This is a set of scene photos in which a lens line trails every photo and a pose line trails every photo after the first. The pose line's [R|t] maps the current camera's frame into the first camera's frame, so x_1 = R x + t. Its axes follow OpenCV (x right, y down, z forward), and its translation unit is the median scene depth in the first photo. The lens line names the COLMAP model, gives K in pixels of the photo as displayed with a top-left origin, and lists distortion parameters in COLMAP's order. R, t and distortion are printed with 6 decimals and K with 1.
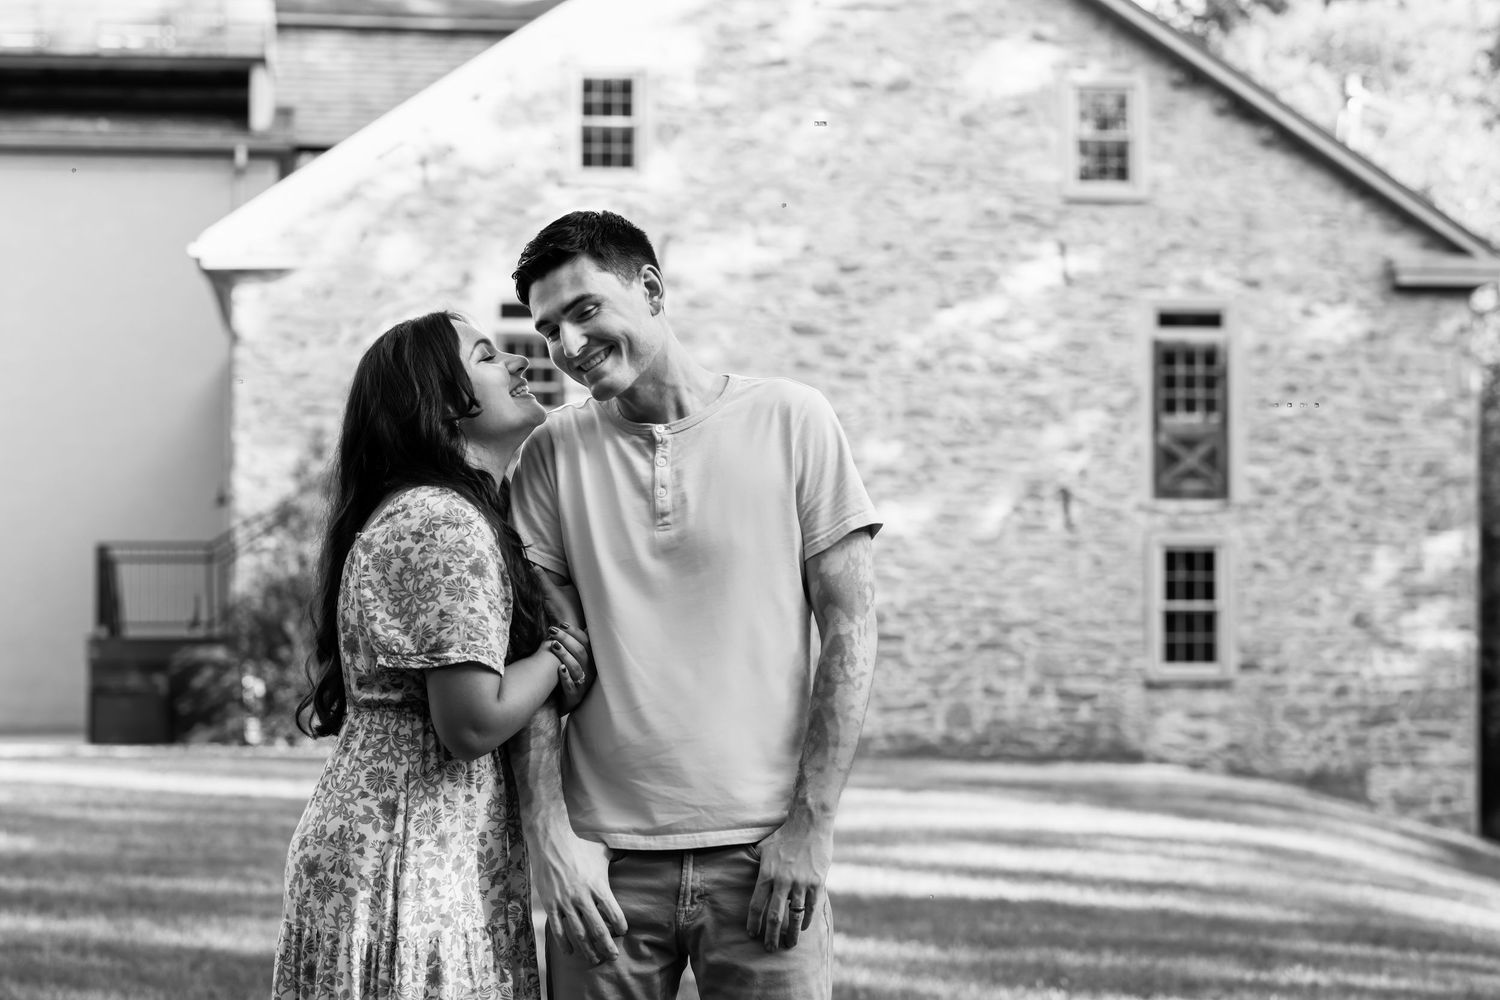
lens RADIAL K [[5320.1, 0, 821.5], [0, 5320.1, 429.7], [0, 0, 1]] dist [-0.007594, 0.000000]
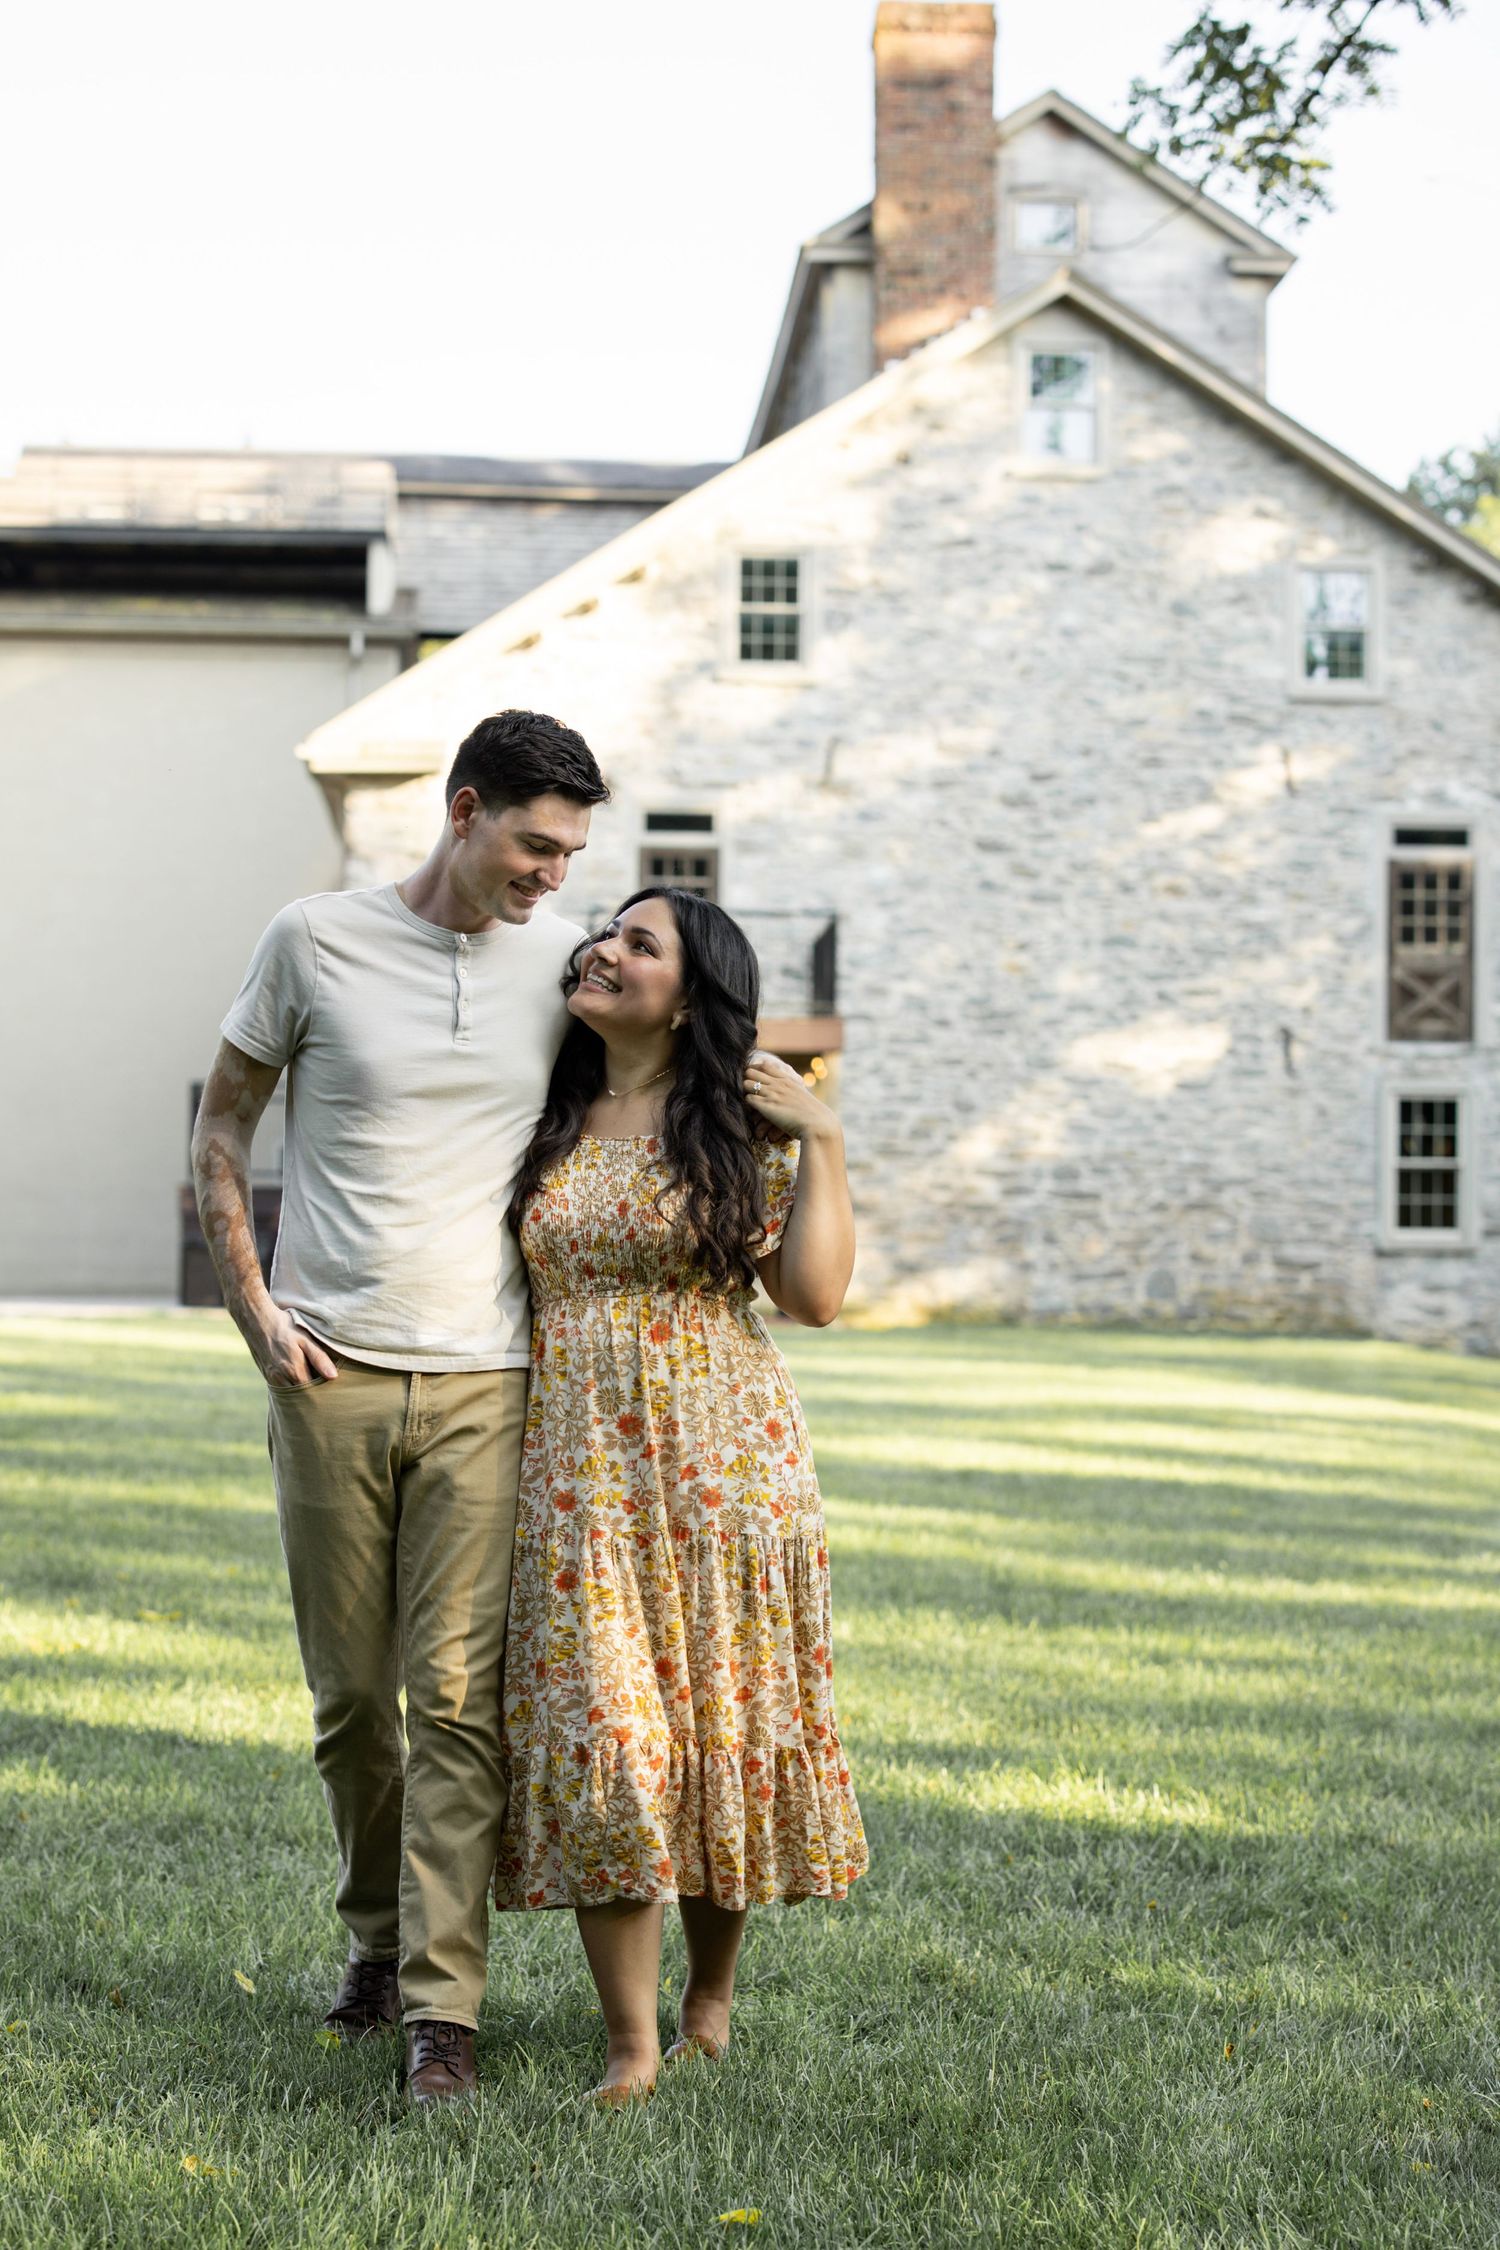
lens RADIAL K [[7980.1, 0, 746.2], [0, 7980.1, 1130.3], [0, 0, 1]] dist [-0.007594, 0.000000]
pose [[0.997467, 0.009640, -0.070473, 0.050013], [-0.007782, 0.999616, 0.026601, -0.006503], [0.070702, -0.025985, 0.997159, -0.321962]]
